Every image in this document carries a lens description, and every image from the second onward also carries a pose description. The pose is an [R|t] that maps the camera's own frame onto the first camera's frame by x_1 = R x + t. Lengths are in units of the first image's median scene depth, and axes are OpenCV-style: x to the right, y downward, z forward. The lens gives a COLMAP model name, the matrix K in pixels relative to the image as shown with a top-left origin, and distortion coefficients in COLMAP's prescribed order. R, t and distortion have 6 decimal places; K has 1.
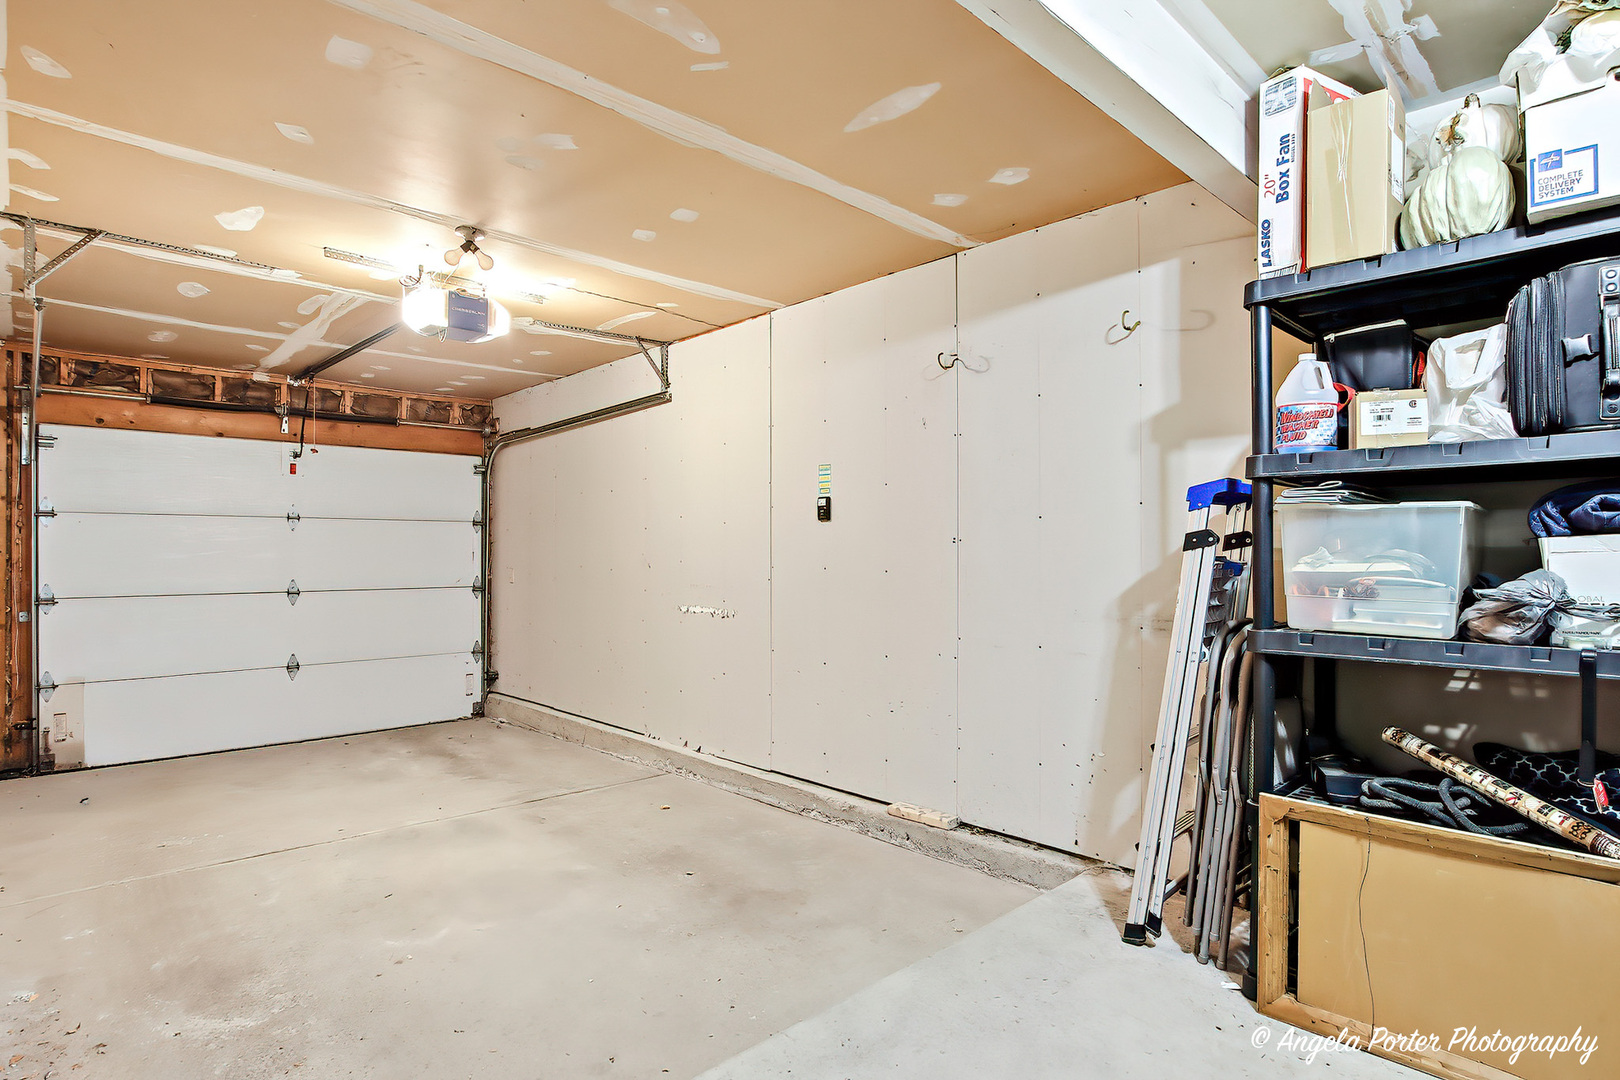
lens RADIAL K [[863.0, 0, 808.1], [0, 863.0, 546.0], [0, 0, 1]] dist [-0.001265, -0.000118]
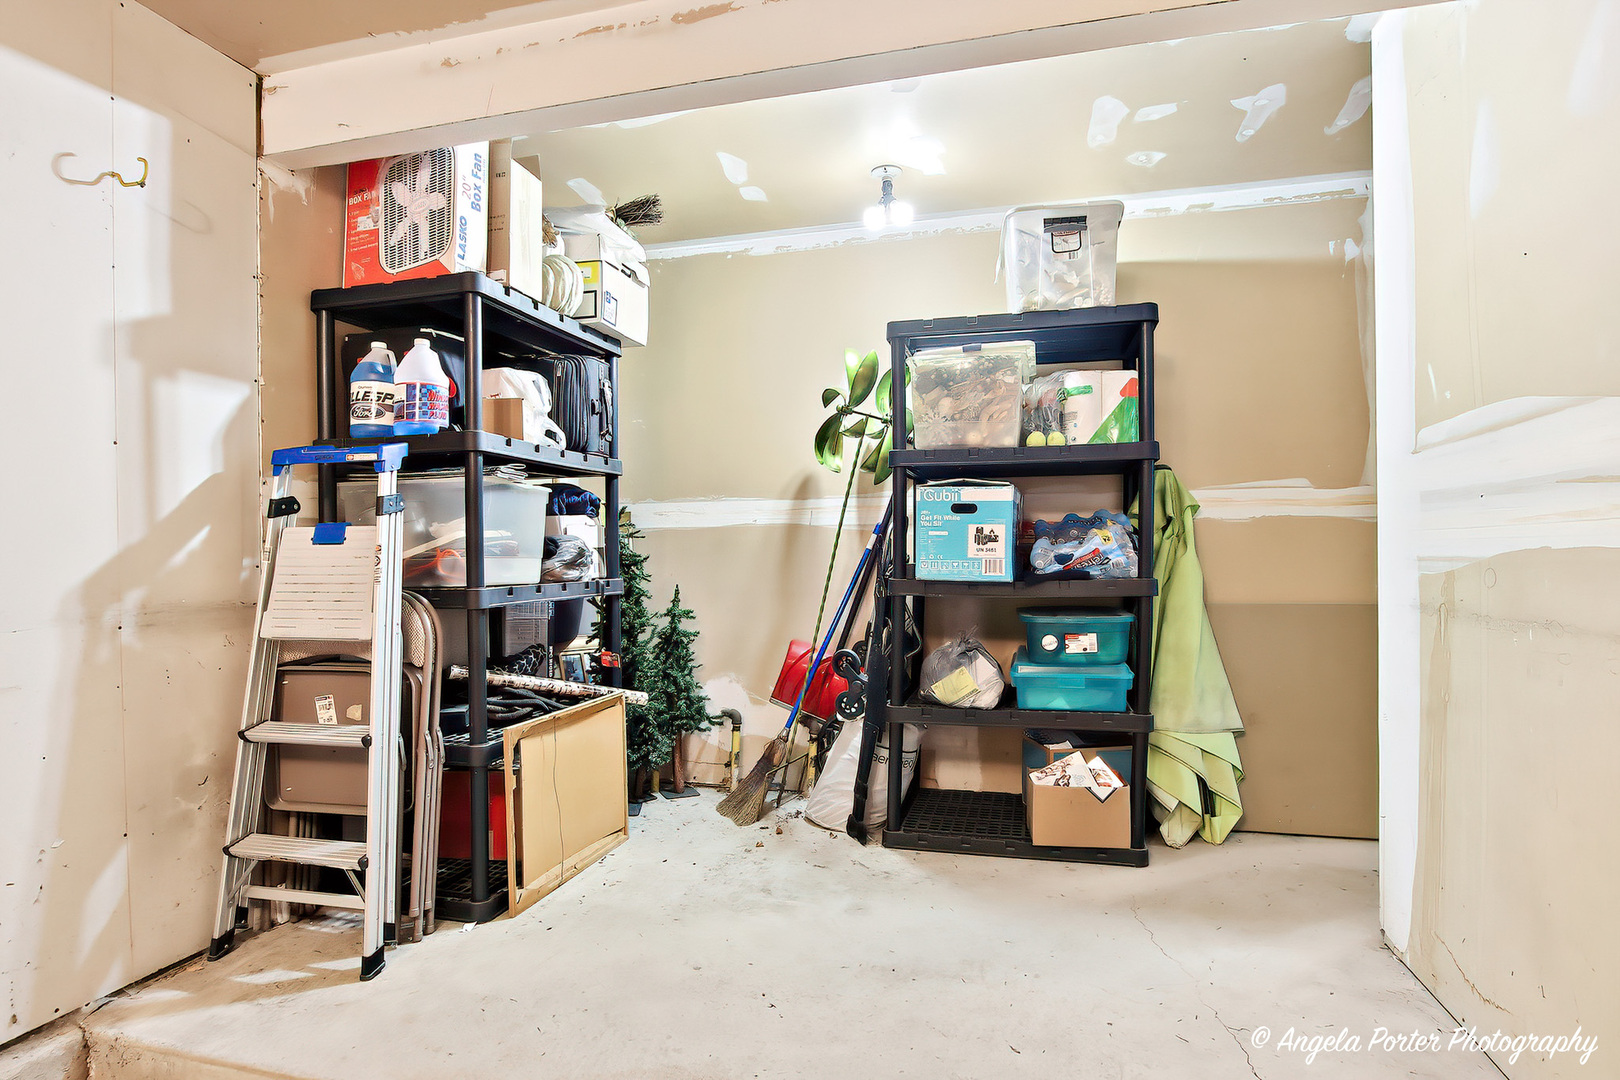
lens RADIAL K [[863.0, 0, 810.6], [0, 863.0, 539.6], [0, 0, 1]] dist [-0.001265, -0.000118]
pose [[-0.516959, 0.001216, 0.856009, -0.485871], [-0.005612, 0.999973, -0.004810, 0.026863], [-0.855992, -0.007291, -0.516938, 0.906590]]
